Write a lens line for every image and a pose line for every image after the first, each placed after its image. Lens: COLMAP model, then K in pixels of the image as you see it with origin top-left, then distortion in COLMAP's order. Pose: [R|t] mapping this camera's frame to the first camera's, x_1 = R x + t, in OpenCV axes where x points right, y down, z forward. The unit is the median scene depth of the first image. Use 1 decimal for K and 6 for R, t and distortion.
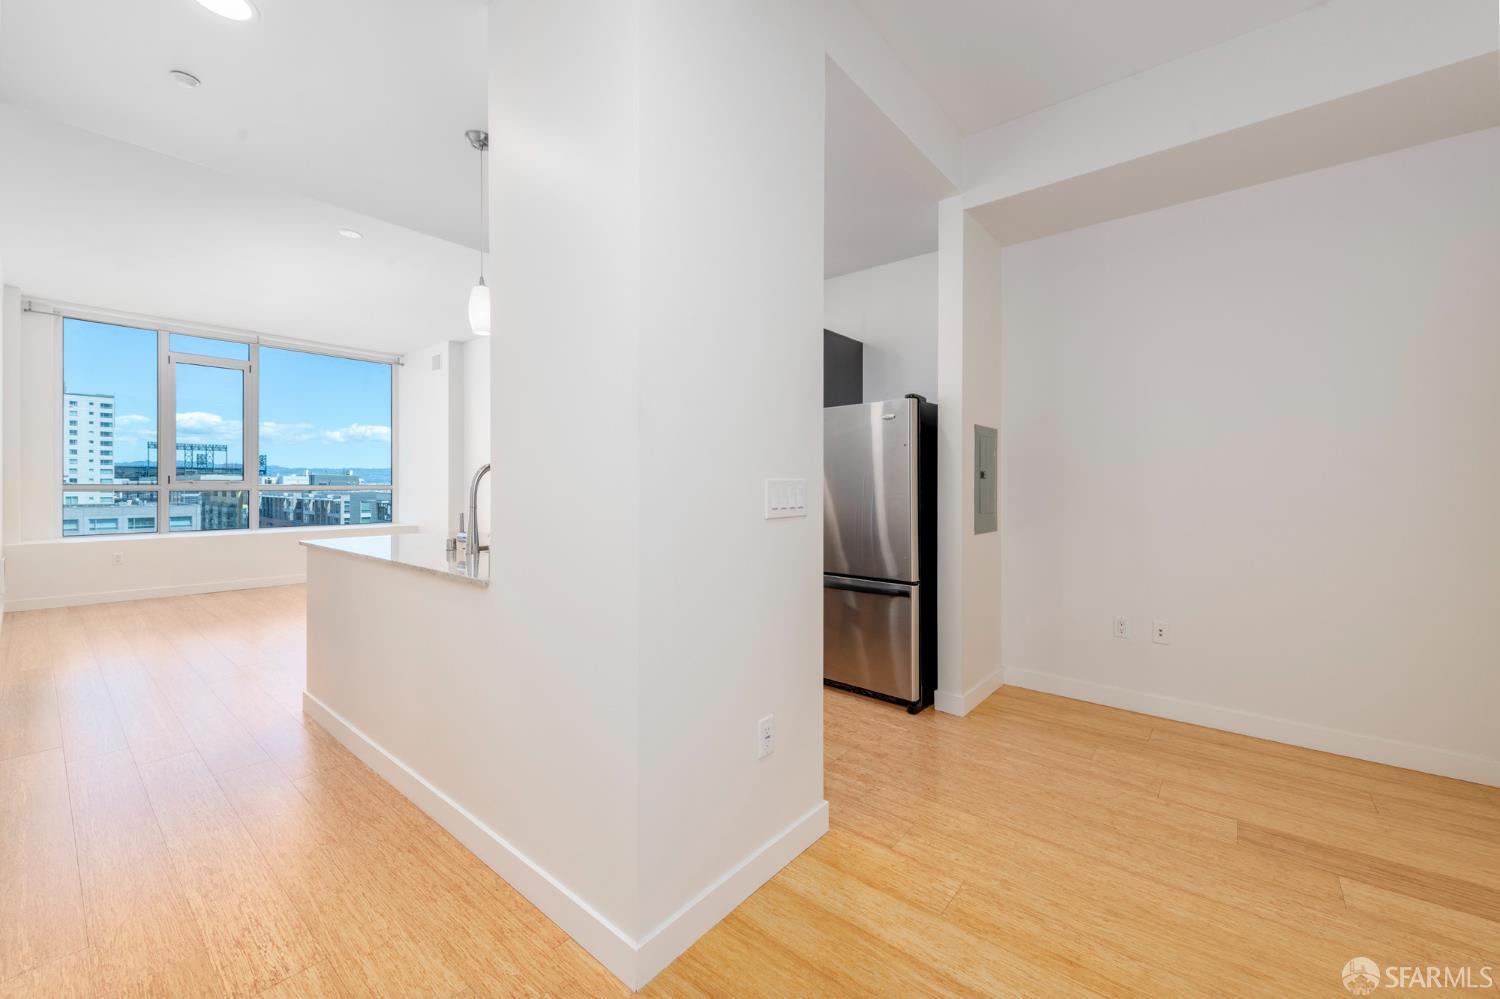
lens RADIAL K [[592.8, 0, 760.9], [0, 592.8, 485.0], [0, 0, 1]] dist [0.008530, -0.001561]
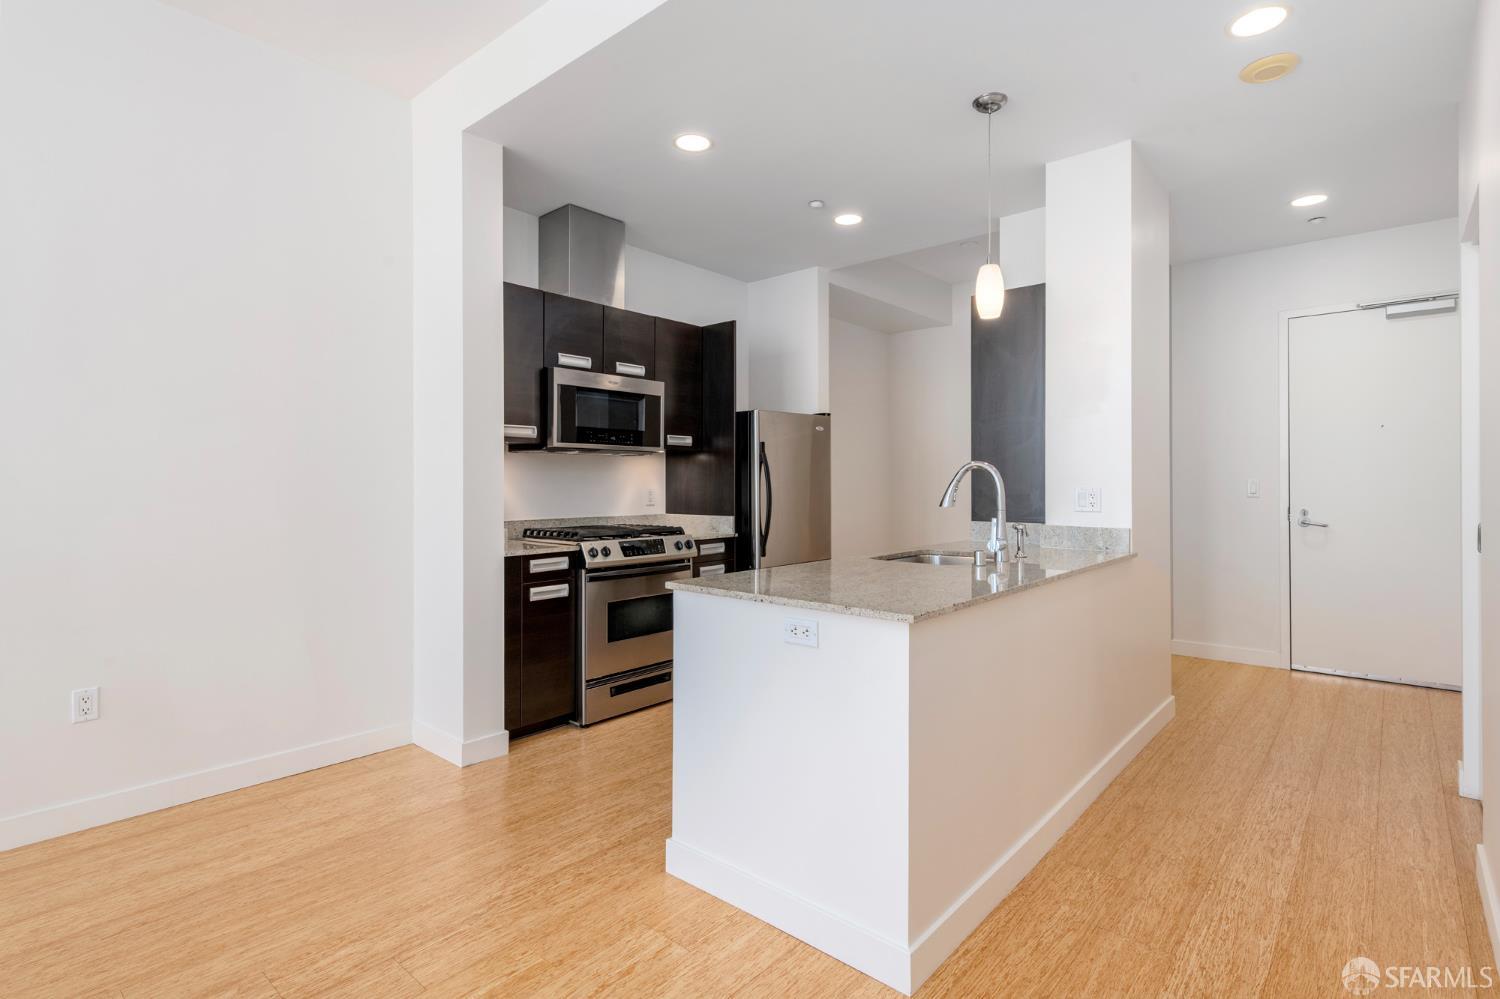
lens RADIAL K [[731.6, 0, 756.6], [0, 731.6, 482.1], [0, 0, 1]] dist [0.008497, -0.002976]
pose [[0.028997, -0.000476, 0.999579, -1.300085], [0.003238, 0.999995, 0.000382, -0.003790], [-0.999574, 0.003226, 0.028998, 1.083913]]
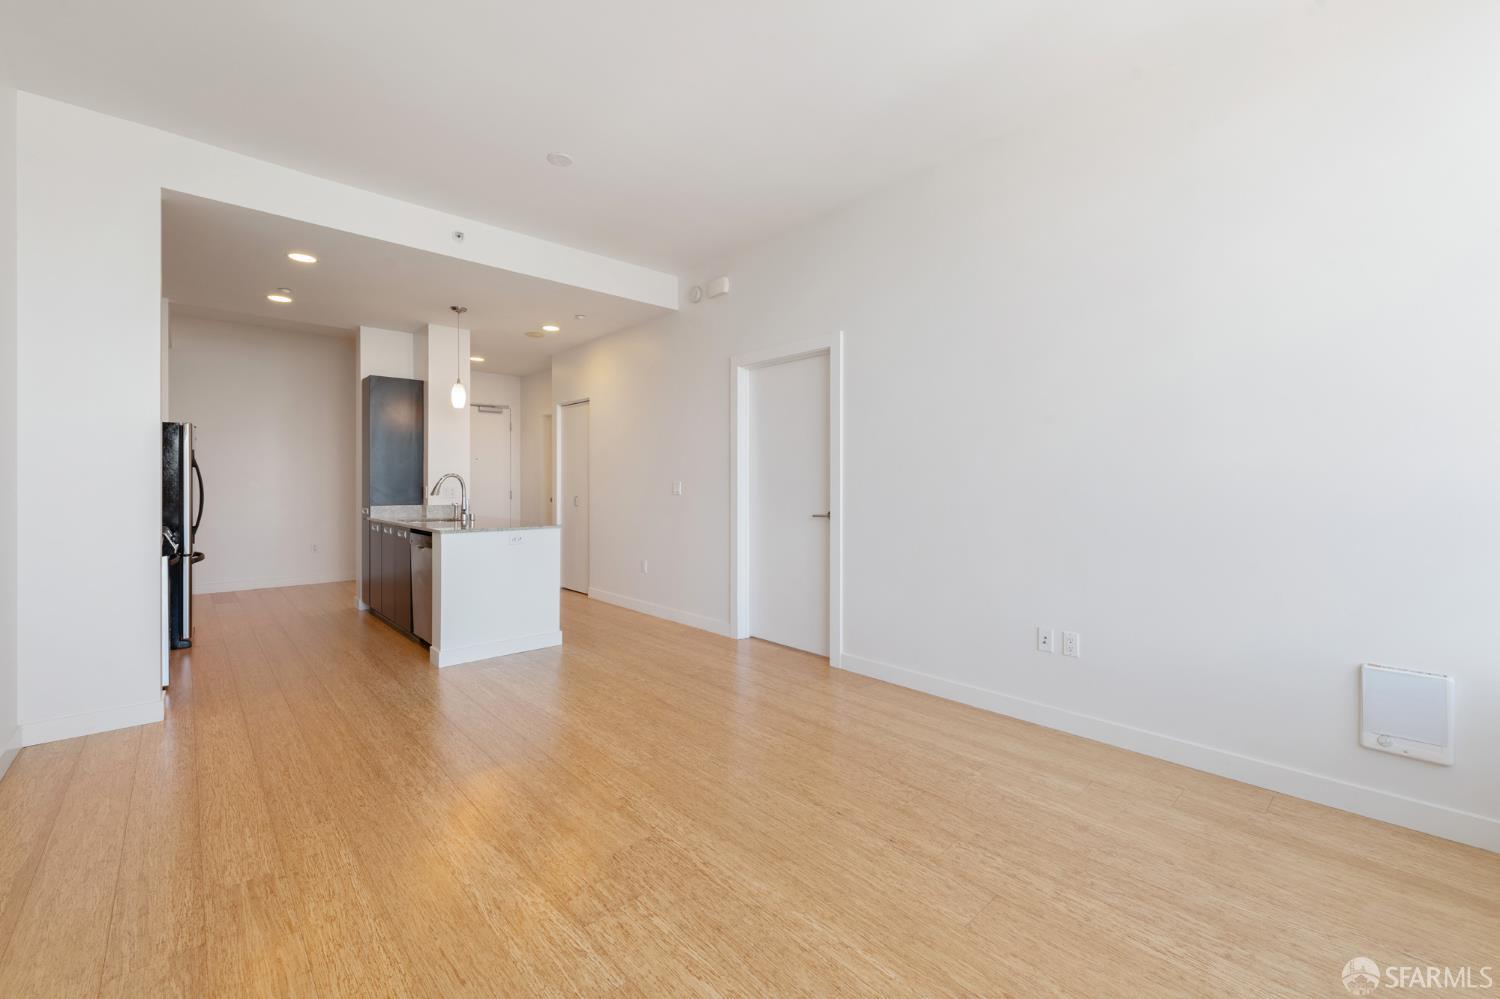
lens RADIAL K [[608.8, 0, 753.2], [0, 608.8, 483.9], [0, 0, 1]] dist [0.011693, -0.003731]
pose [[-0.990140, -0.003093, 0.140050, -1.404022], [-0.002924, 0.999995, 0.001418, -0.006024], [-0.140053, 0.000995, -0.990143, 2.350040]]
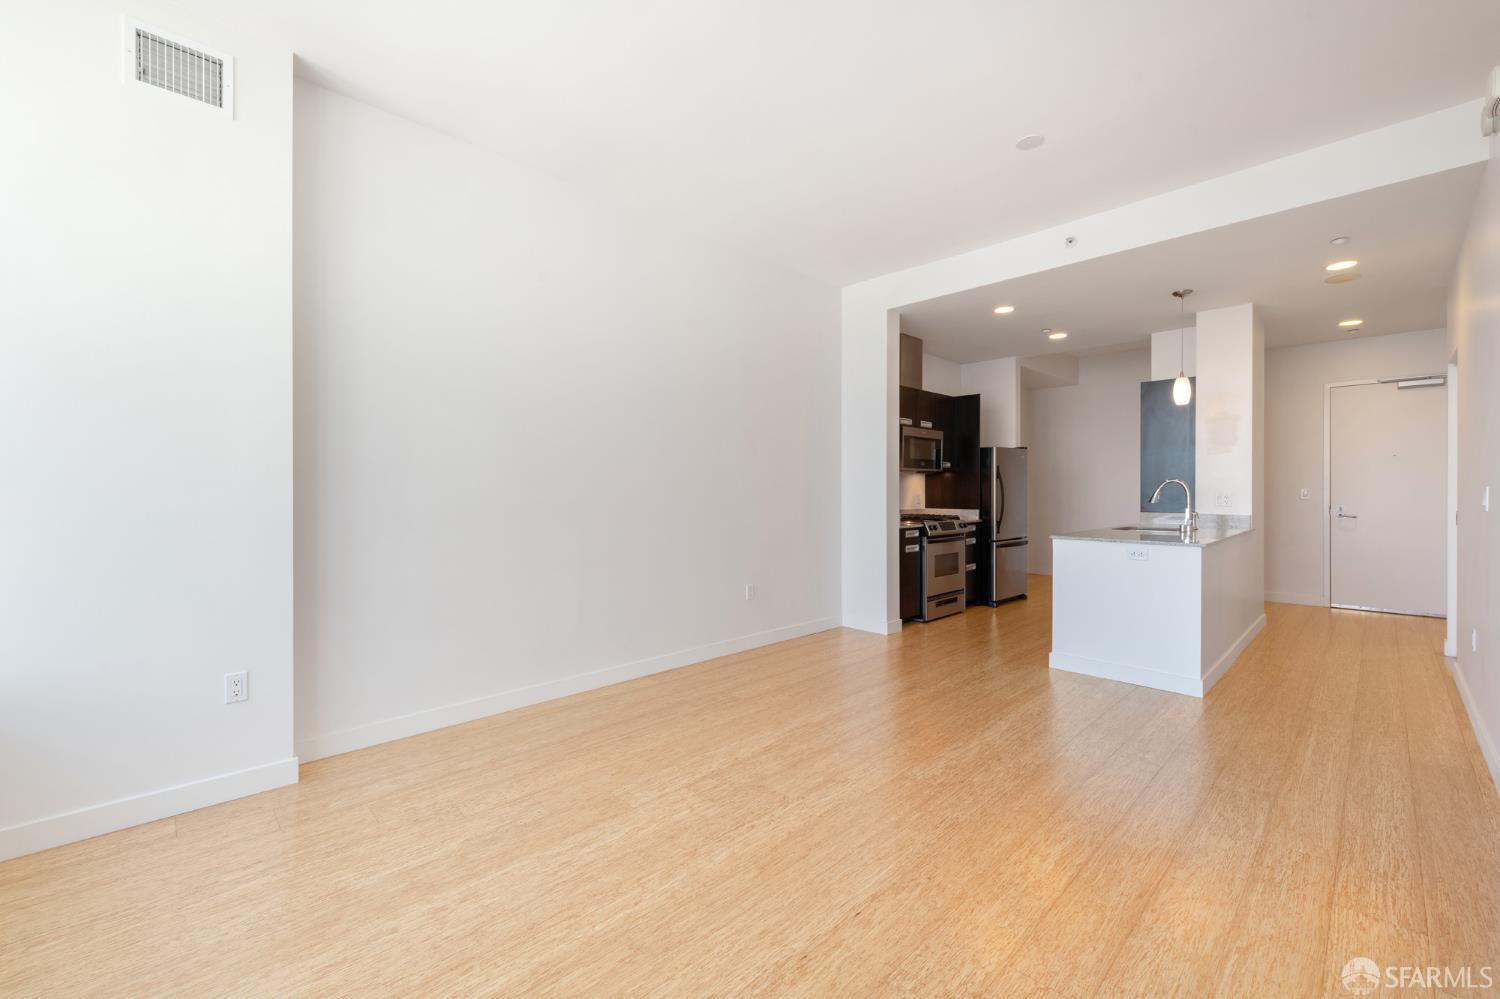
lens RADIAL K [[608.8, 0, 758.1], [0, 608.8, 492.0], [0, 0, 1]] dist [0.011693, -0.003731]
pose [[0.108415, -0.005933, 0.994088, -1.954138], [0.001797, 0.999982, 0.005772, -0.007841], [-0.994104, 0.001161, 0.108423, 1.672691]]
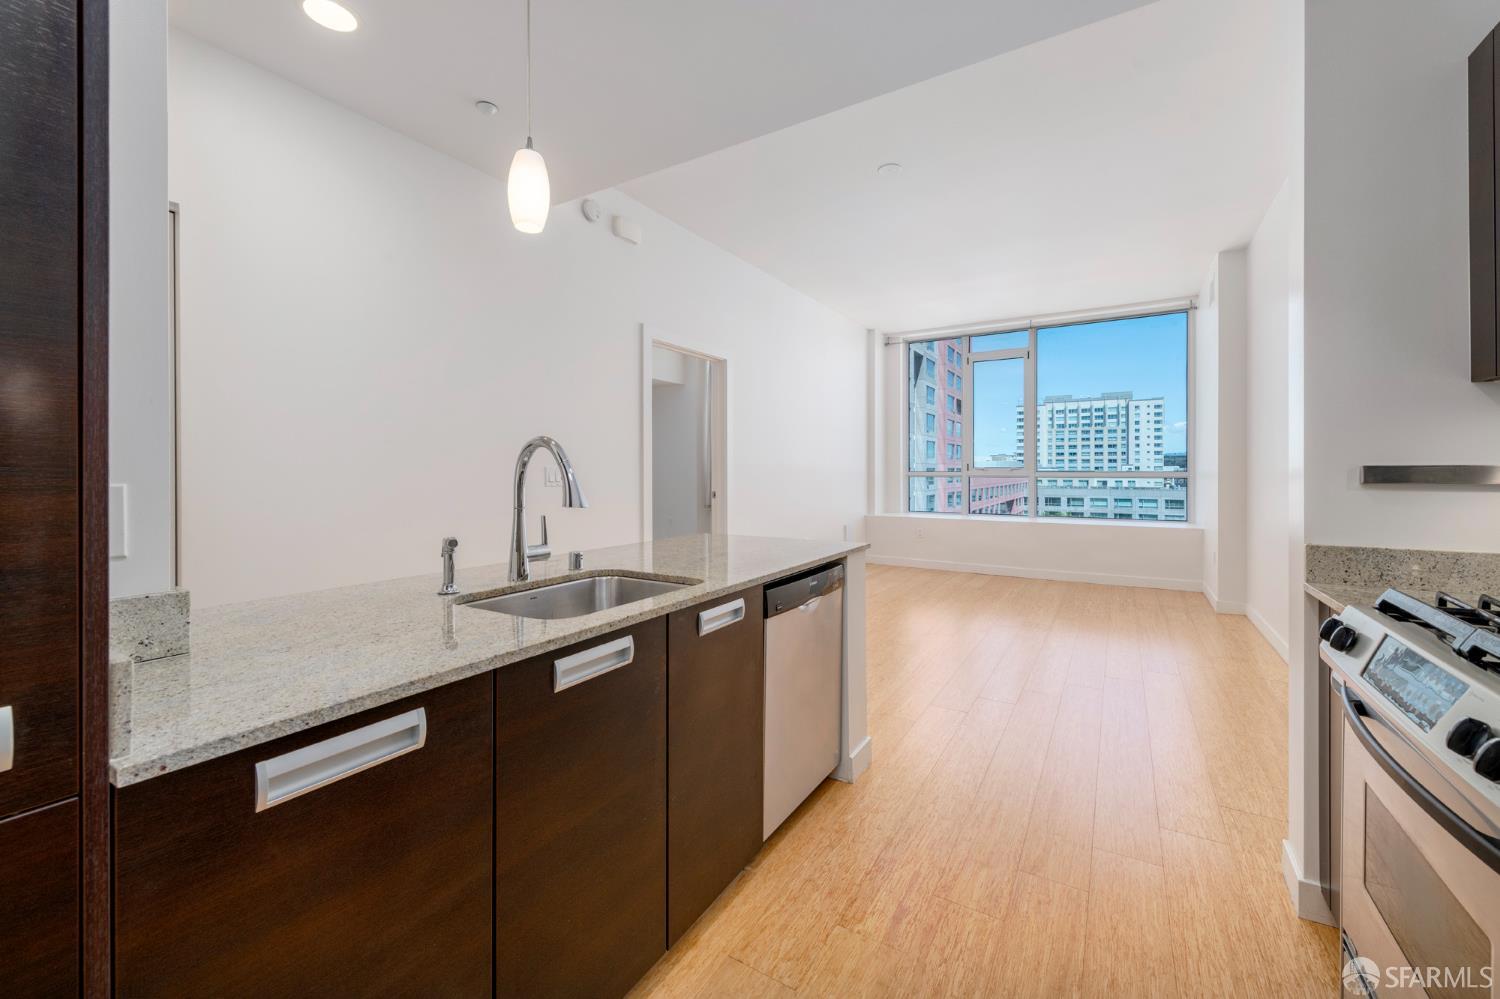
lens RADIAL K [[592.8, 0, 752.1], [0, 592.8, 470.9], [0, 0, 1]] dist [0.008530, -0.001561]
pose [[0.126932, 0.000778, -0.991911, 0.147287], [-0.002522, 0.999997, 0.000461, -0.002750], [0.991908, 0.002443, 0.126933, 0.953193]]
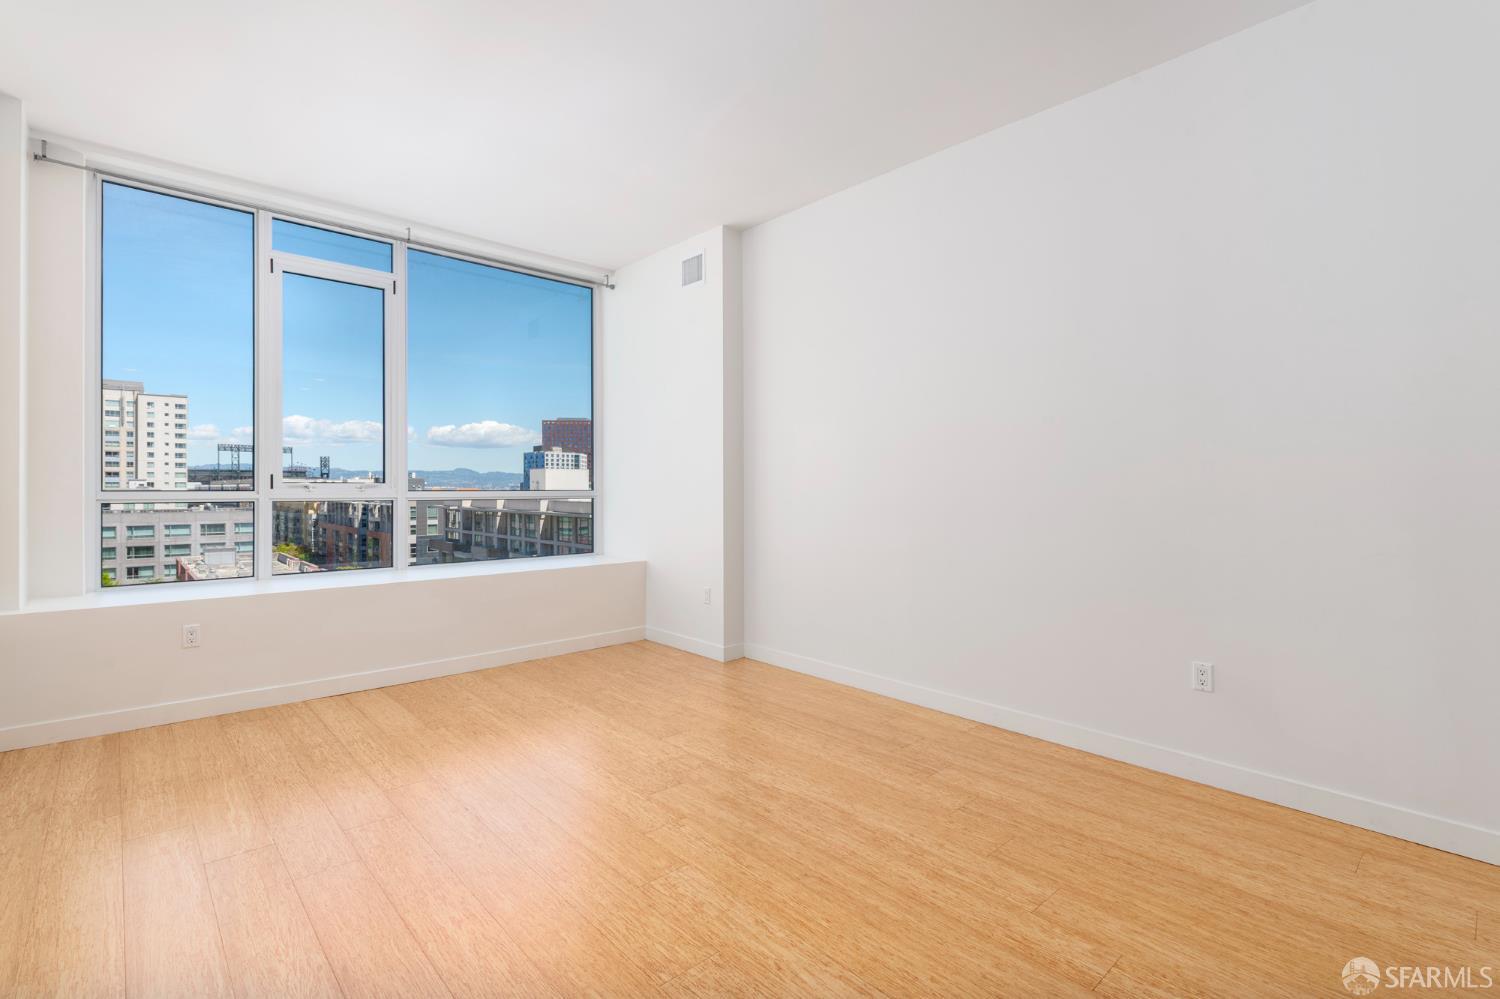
lens RADIAL K [[691.0, 0, 759.1], [0, 691.0, 486.6], [0, 0, 1]] dist [0.007278, -0.001735]
pose [[0.990770, -0.001552, -0.135546, -0.954923], [0.001244, 0.999996, -0.002354, -0.003605], [0.135550, 0.002164, 0.990768, 0.886256]]
